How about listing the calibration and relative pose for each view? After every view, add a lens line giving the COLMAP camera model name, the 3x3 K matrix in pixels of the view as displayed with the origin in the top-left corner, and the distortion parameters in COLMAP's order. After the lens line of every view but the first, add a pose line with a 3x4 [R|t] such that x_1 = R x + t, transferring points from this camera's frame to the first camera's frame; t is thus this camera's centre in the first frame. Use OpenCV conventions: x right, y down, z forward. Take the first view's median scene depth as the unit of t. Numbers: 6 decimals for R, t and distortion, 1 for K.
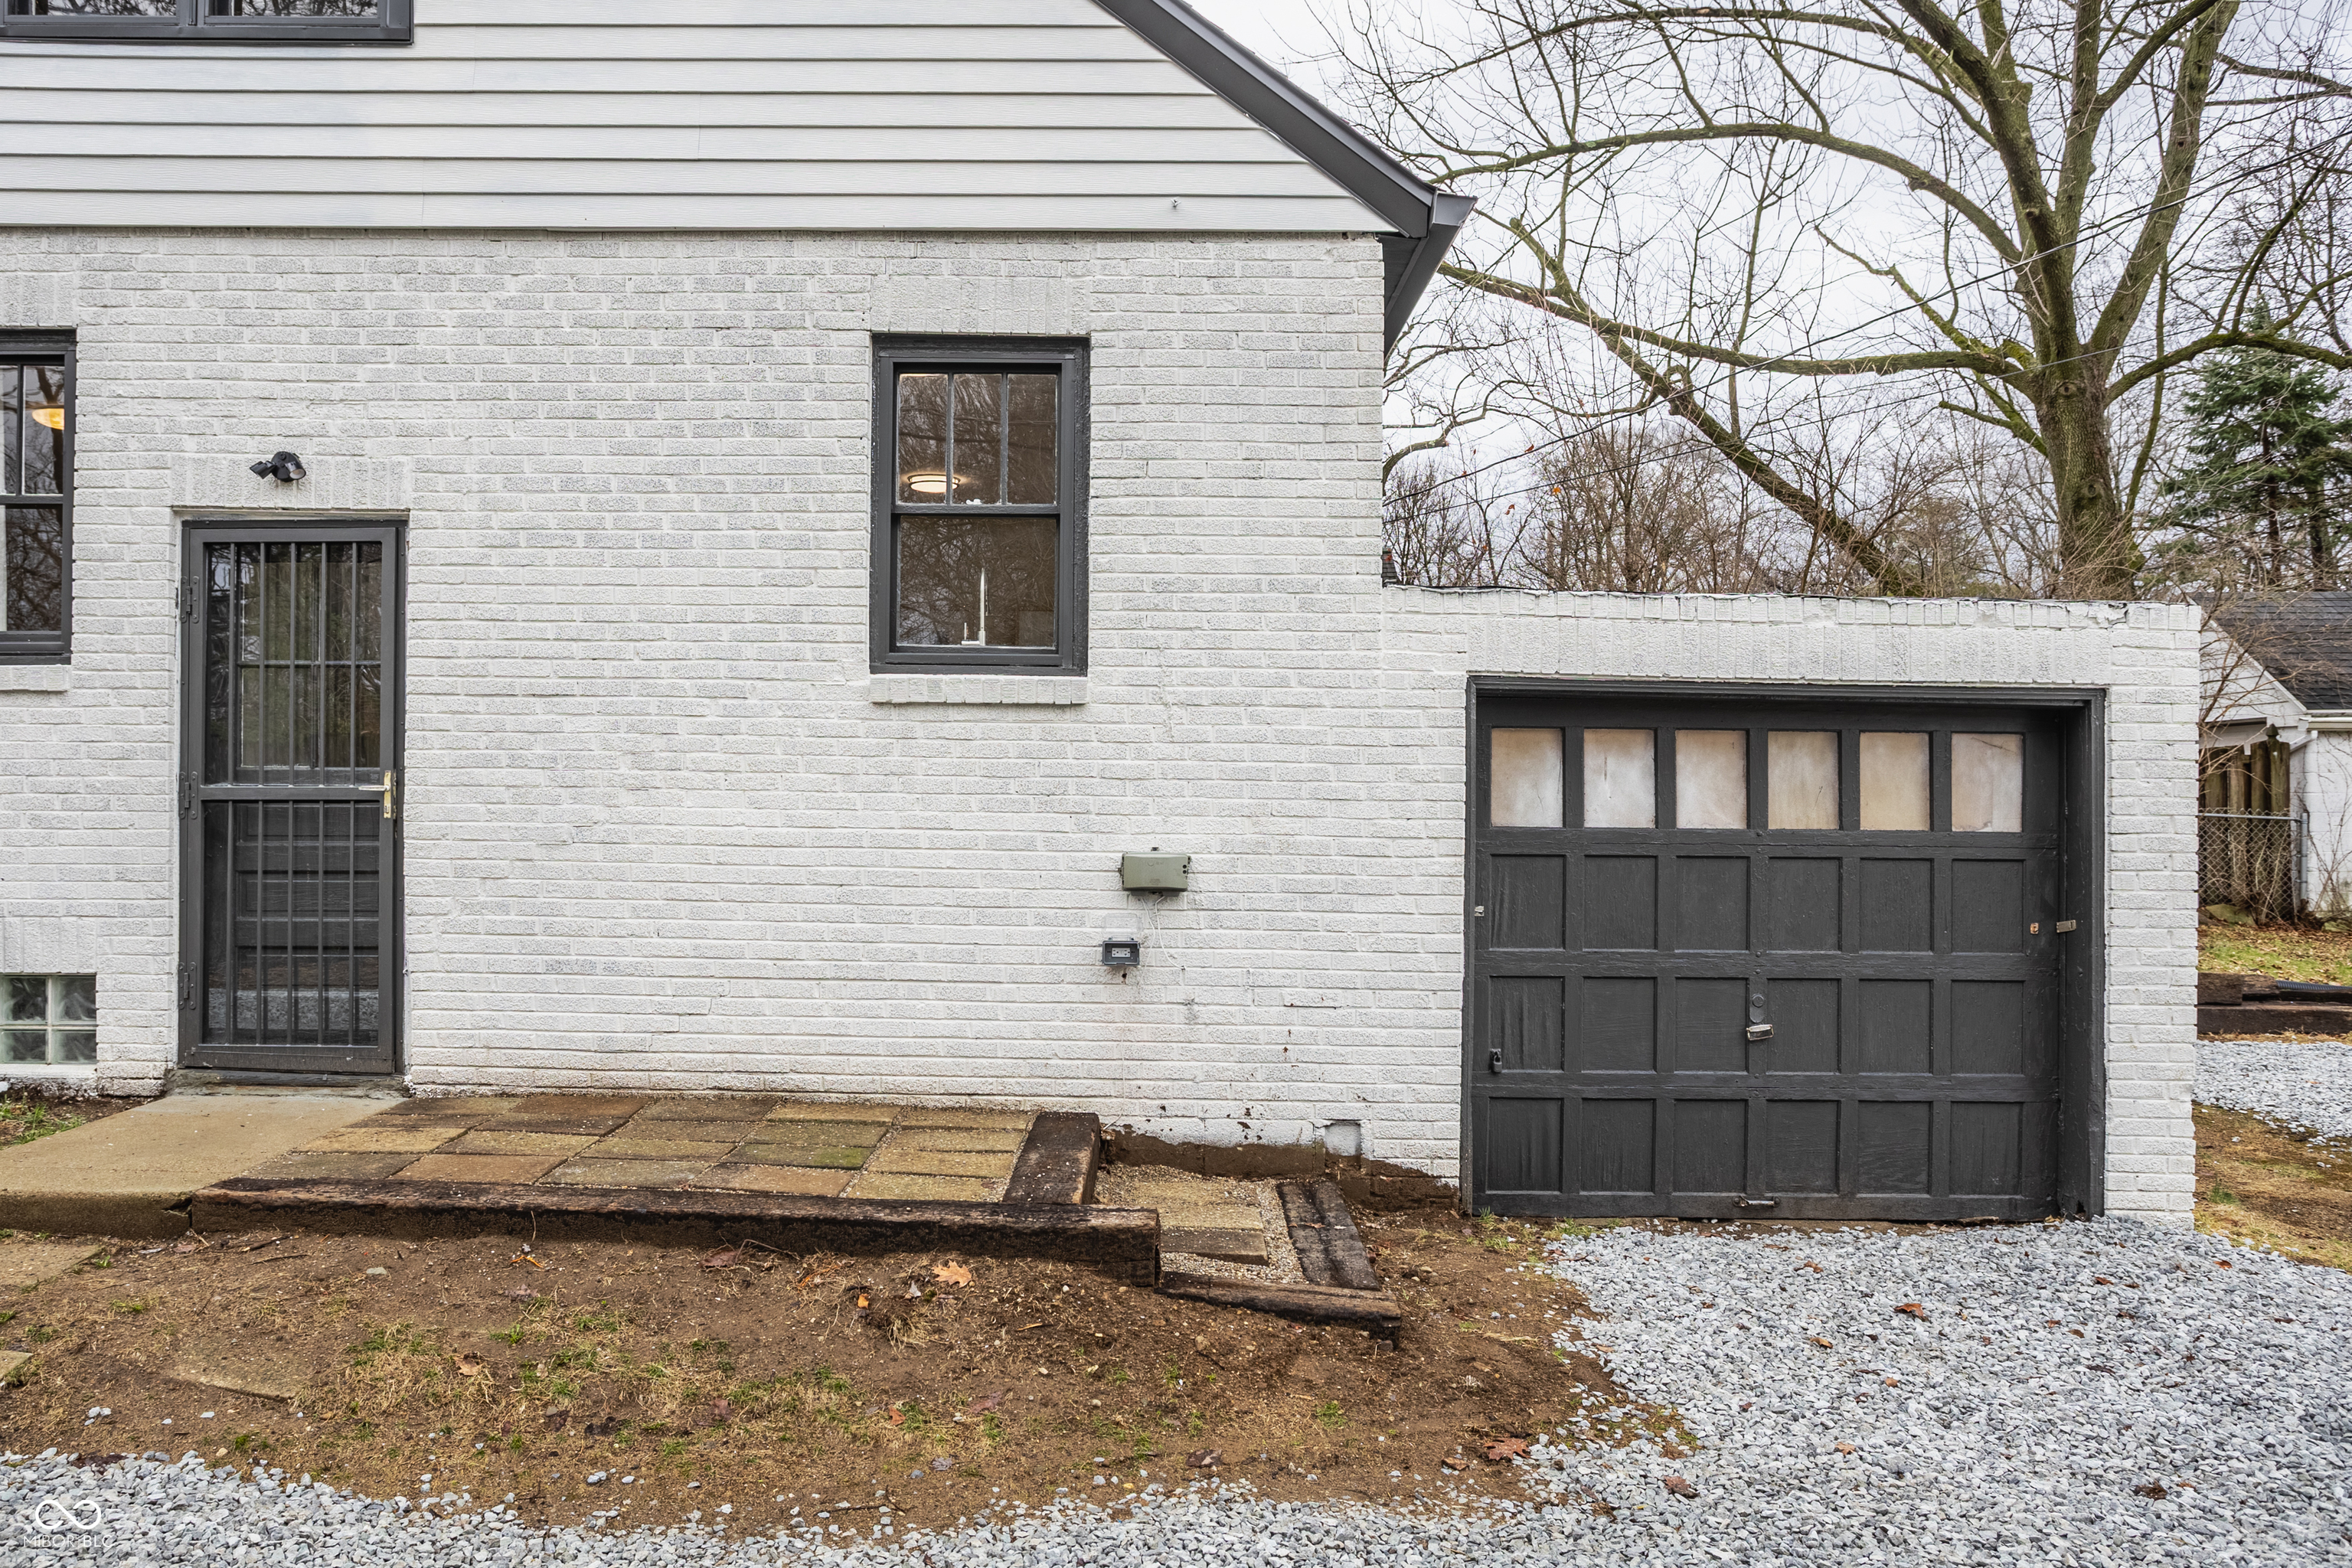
lens RADIAL K [[1642.9, 0, 1166.3], [0, 1642.9, 800.0], [0, 0, 1]] dist [0.000987, 0.002151]
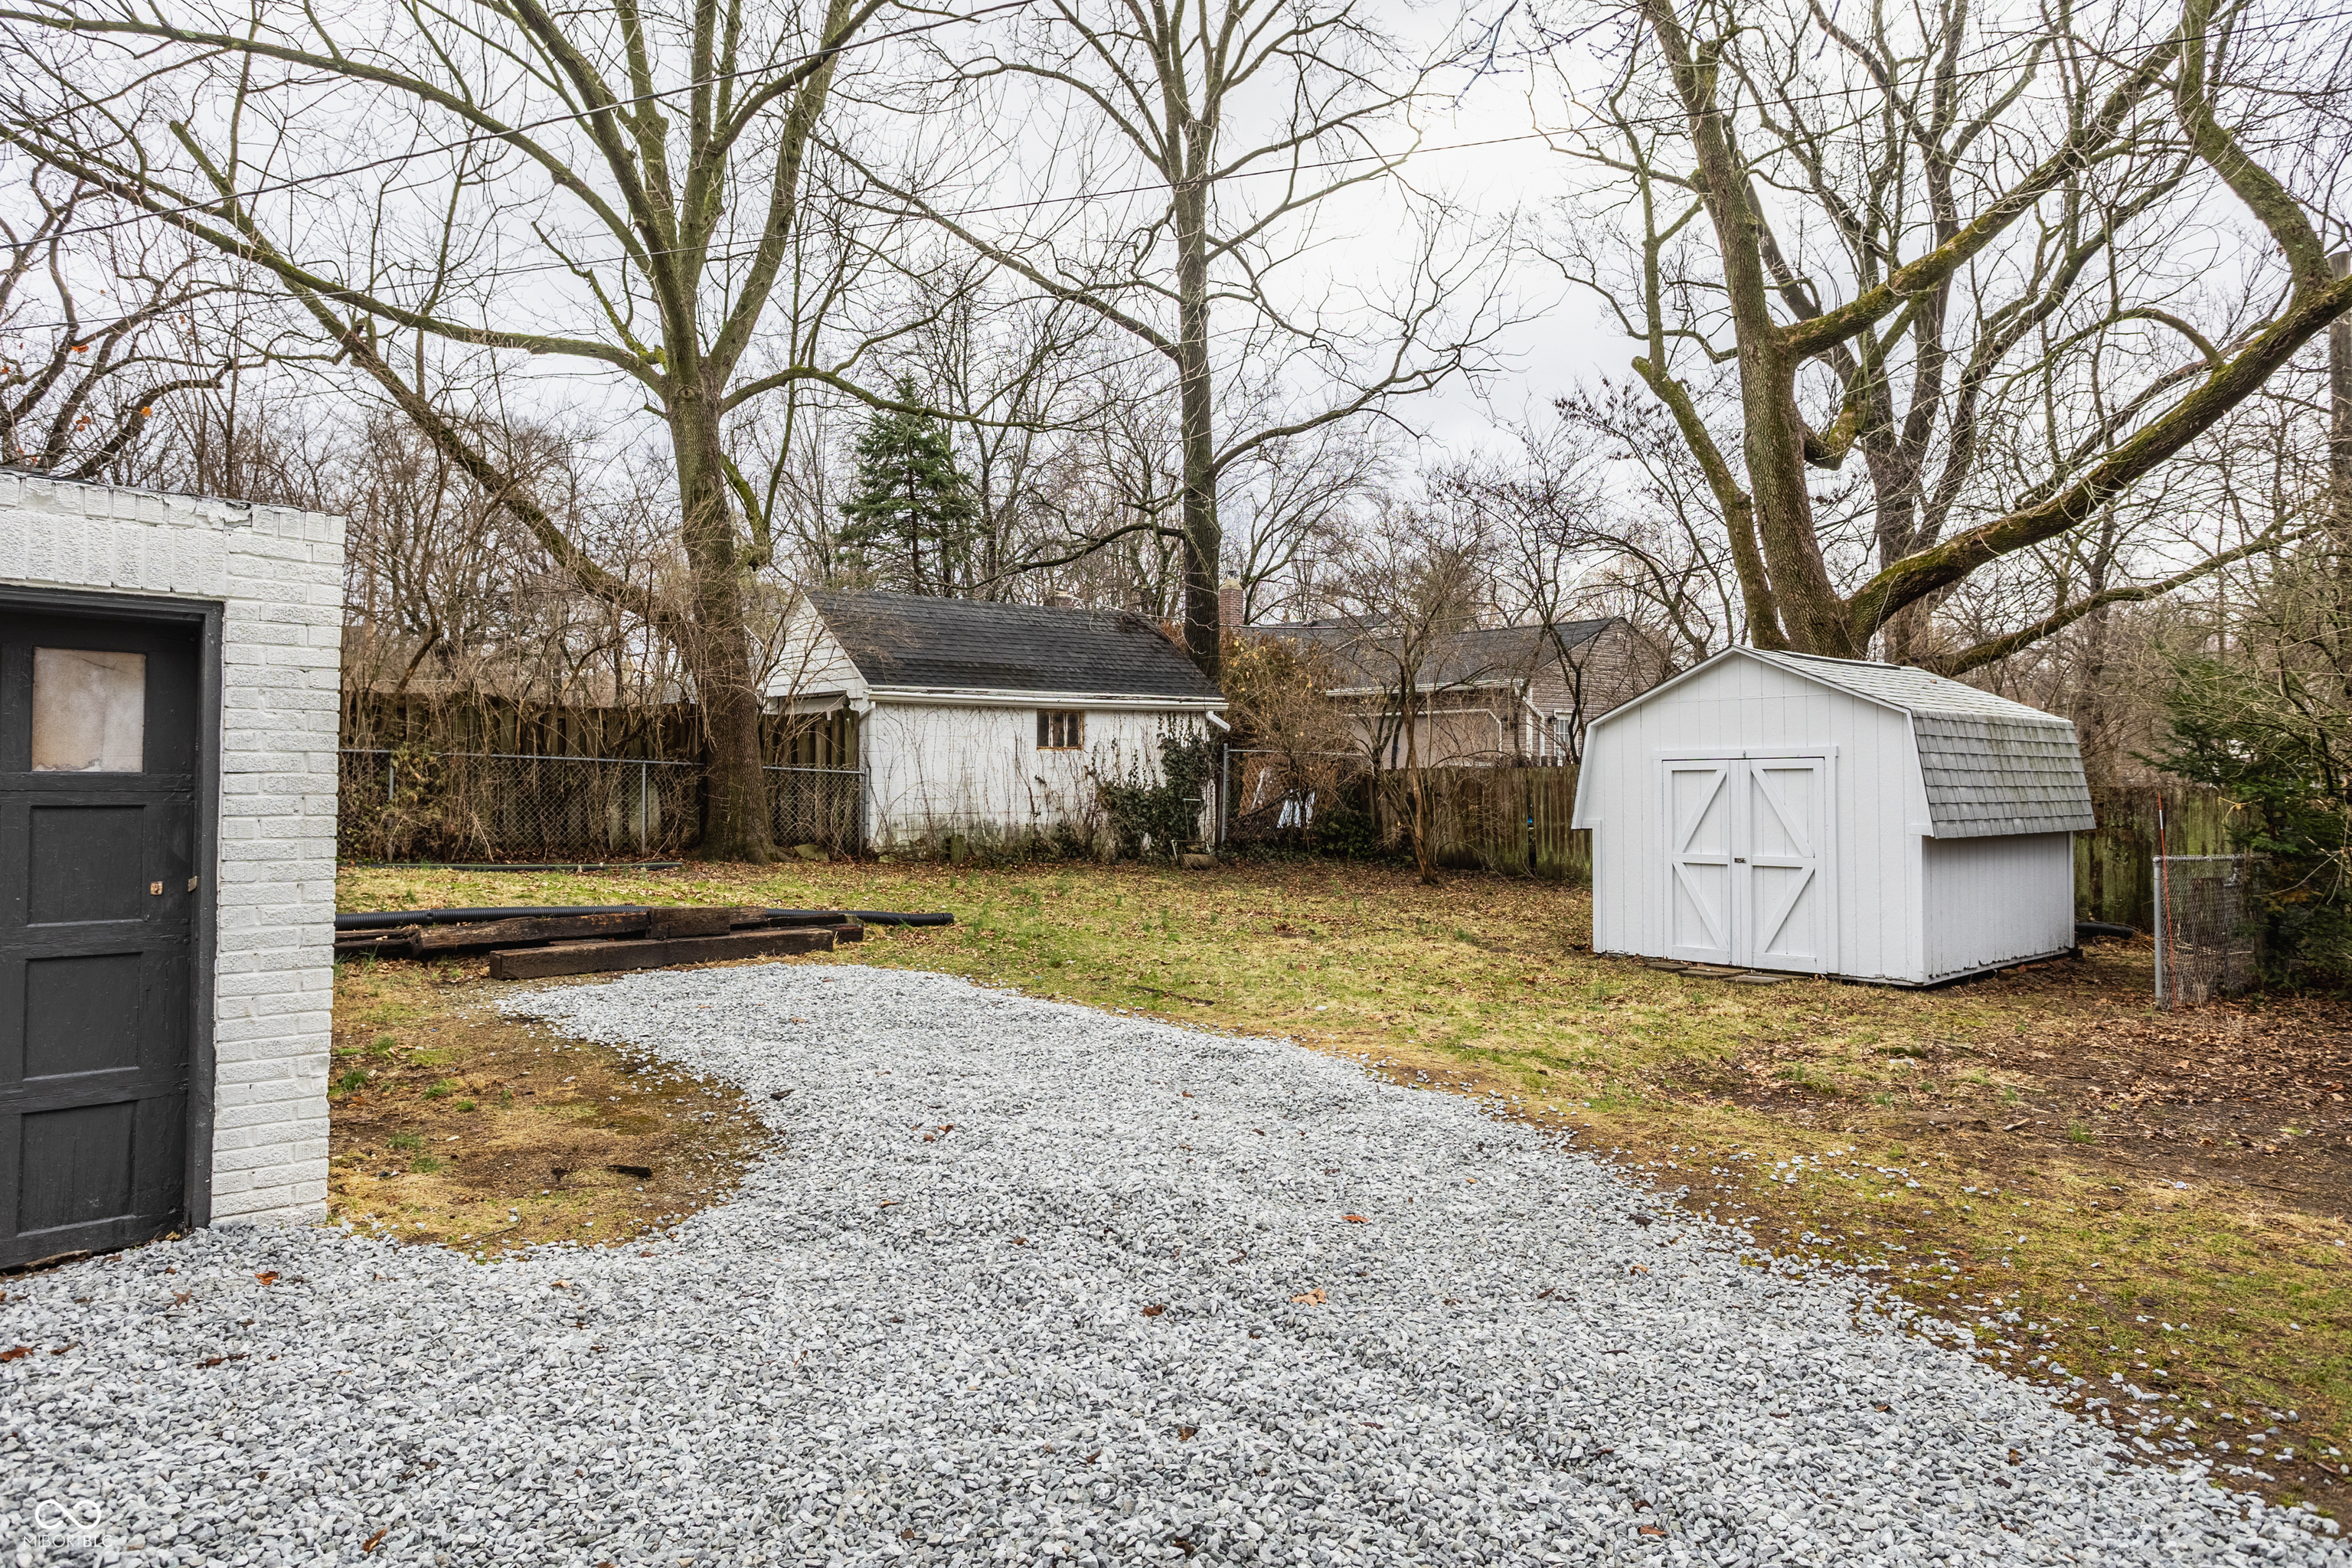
lens RADIAL K [[1420.3, 0, 1178.5], [0, 1420.3, 770.0], [0, 0, 1]] dist [0.014842, 0.001208]
pose [[0.750687, -0.000506, 0.660658, 0.417045], [-0.002075, 0.999993, 0.003124, 0.014306], [-0.660654, -0.003716, 0.750681, 0.111170]]
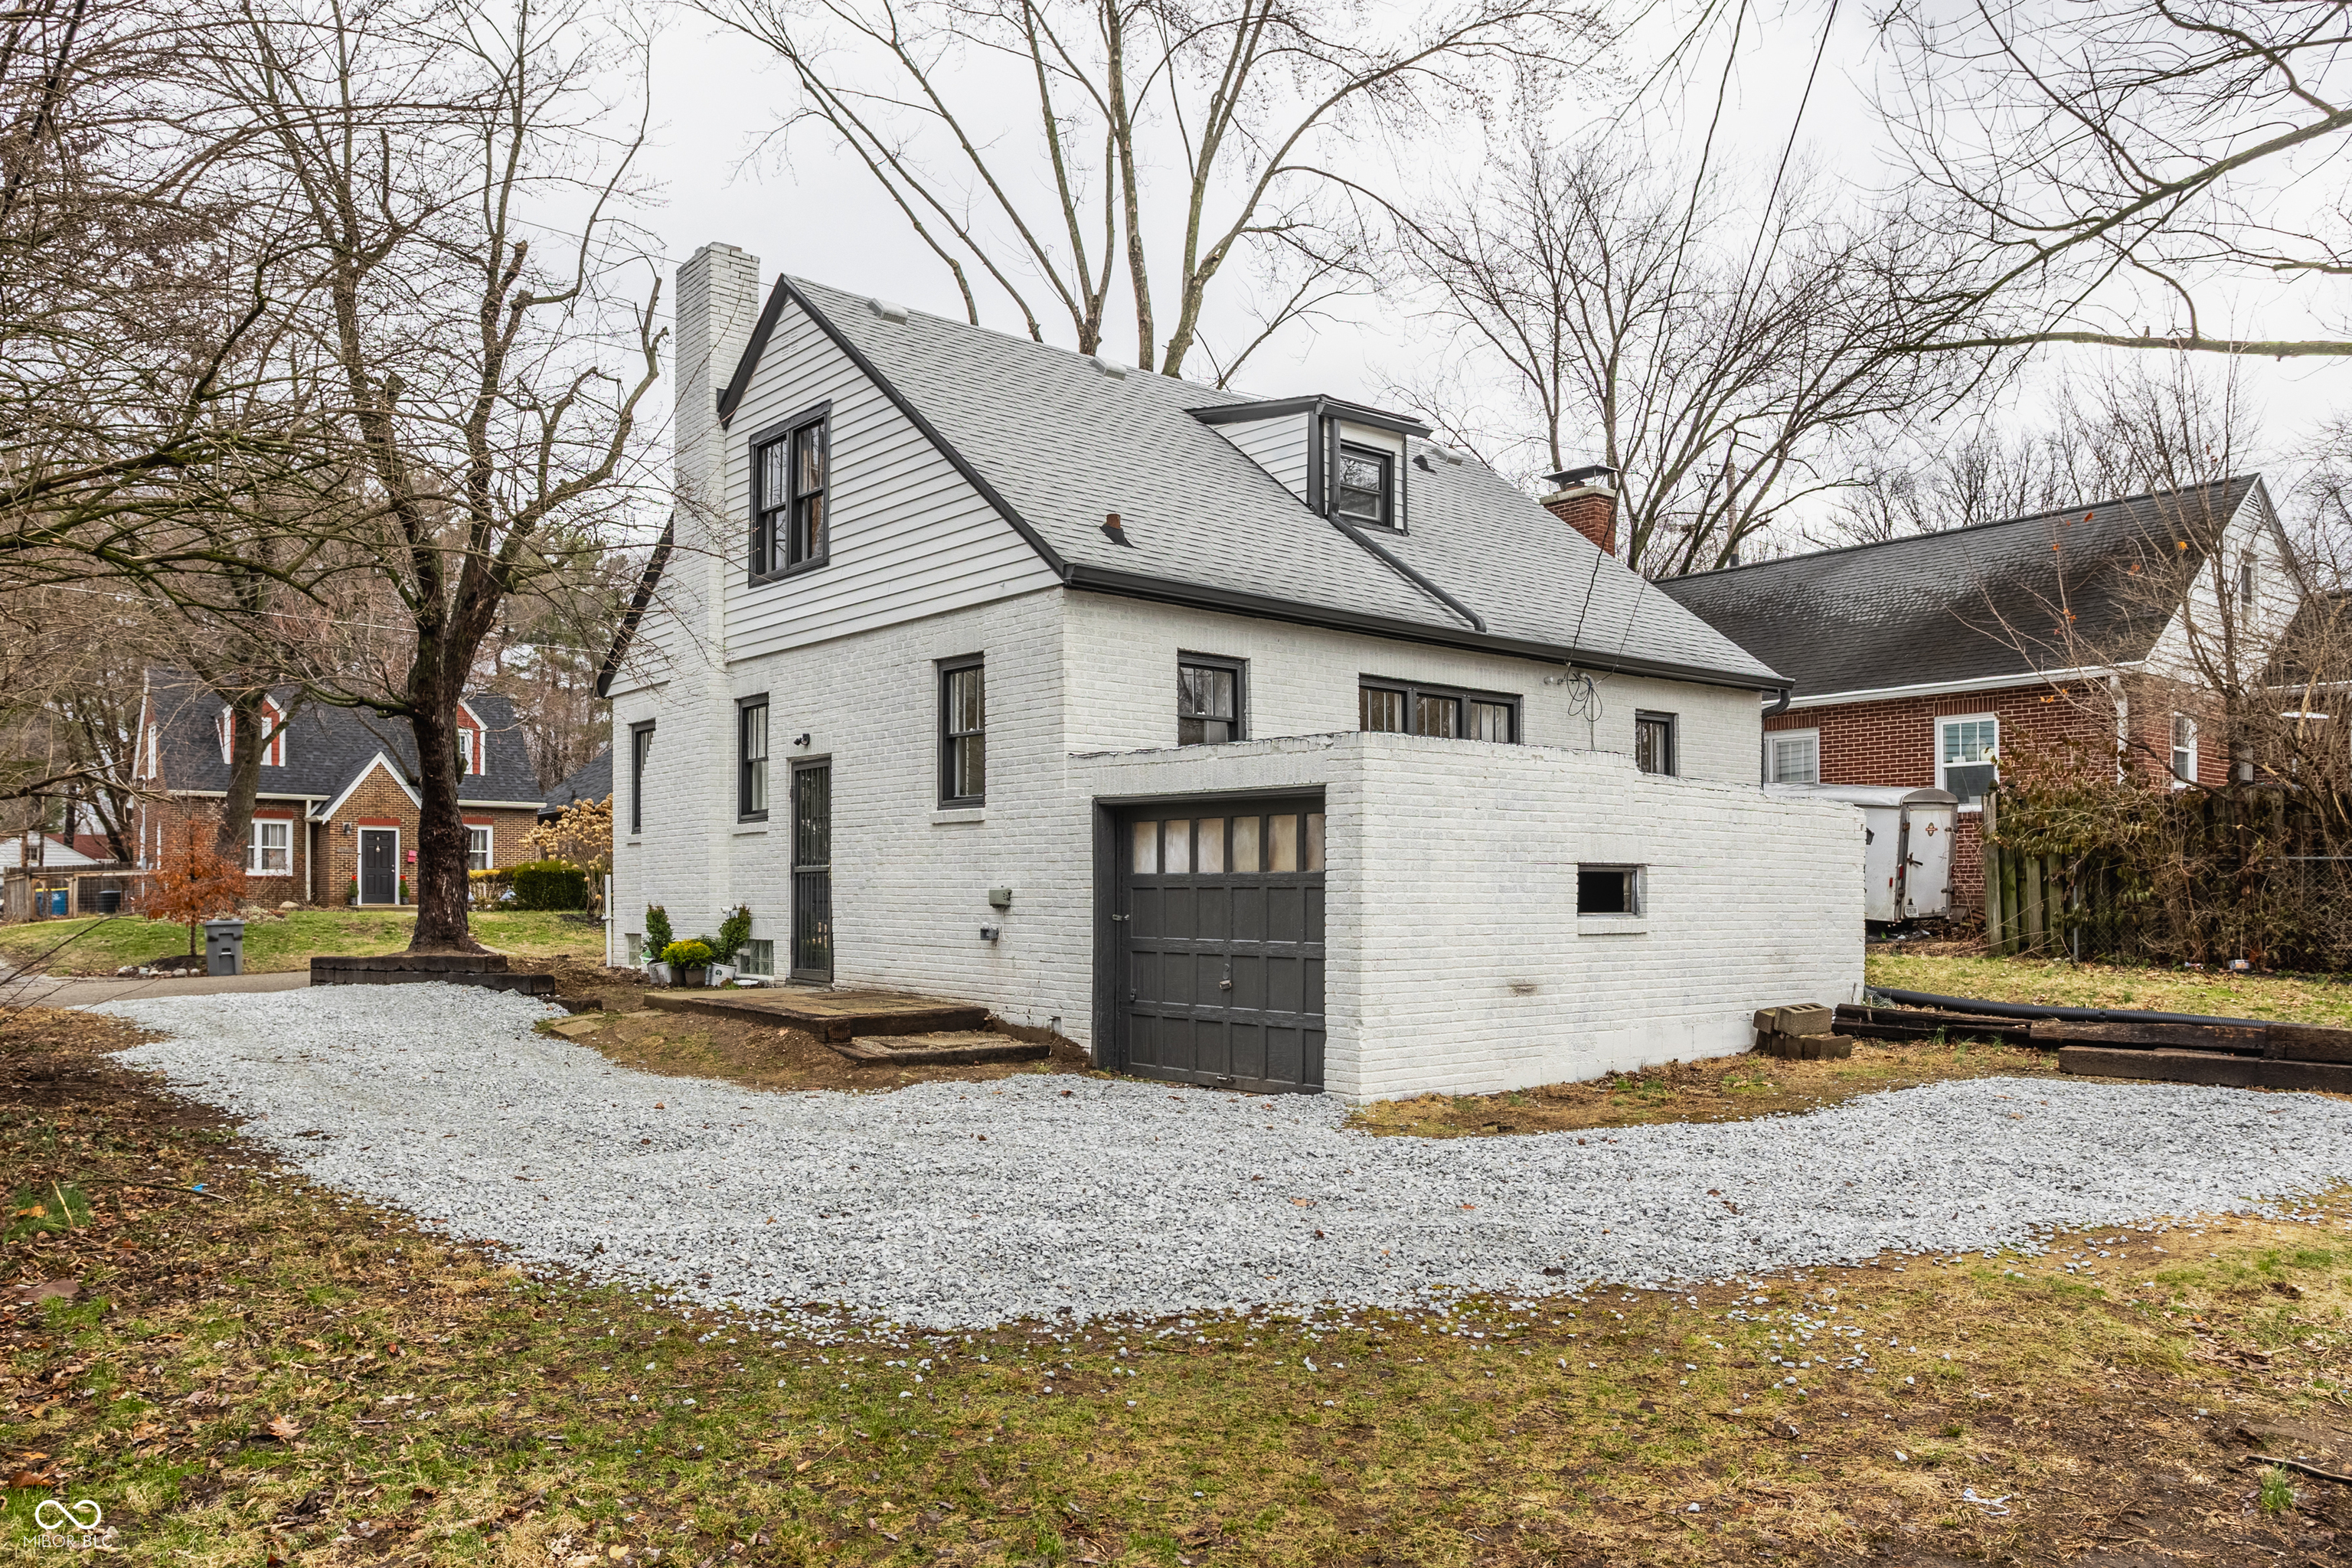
lens RADIAL K [[1656.7, 0, 1162.5], [0, 1656.7, 902.9], [0, 0, 1]] dist [-0.005342, -0.005624]
pose [[0.659595, -0.004623, -0.751607, 1.694410], [0.008382, 0.999964, 0.001205, 0.048331], [0.751575, -0.007095, 0.659610, -0.260251]]
